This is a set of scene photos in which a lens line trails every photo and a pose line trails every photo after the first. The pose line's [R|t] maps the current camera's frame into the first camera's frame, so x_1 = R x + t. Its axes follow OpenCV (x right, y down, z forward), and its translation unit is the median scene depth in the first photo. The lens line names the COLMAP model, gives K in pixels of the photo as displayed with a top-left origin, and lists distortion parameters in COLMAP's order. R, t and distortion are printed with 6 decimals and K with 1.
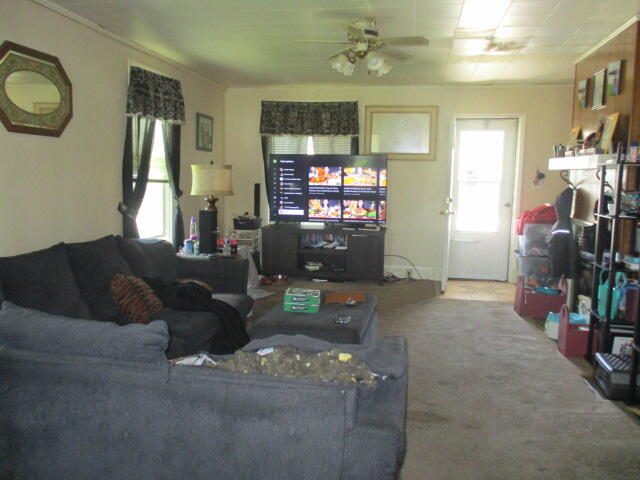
lens RADIAL K [[537.6, 0, 318.9], [0, 537.6, 239.3], [0, 0, 1]] dist [-0.007783, -0.000215]
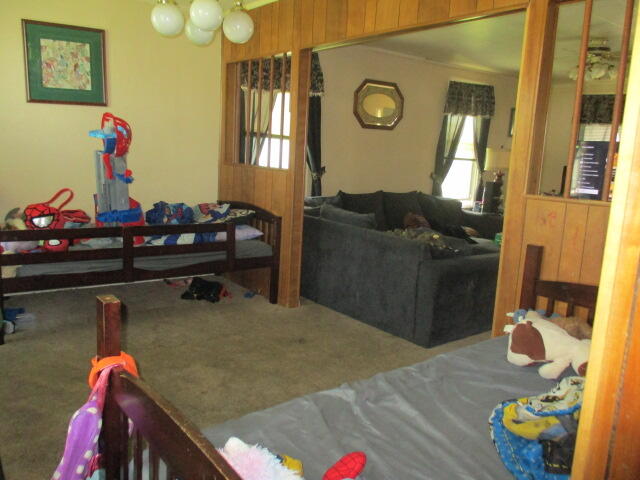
lens RADIAL K [[537.6, 0, 319.8], [0, 537.6, 240.1], [0, 0, 1]] dist [-0.007783, -0.000215]
pose [[0.744484, 0.129152, -0.655030, 0.395185], [-0.108512, 0.991473, 0.072157, 0.044689], [0.658763, 0.017359, 0.752150, -0.336279]]
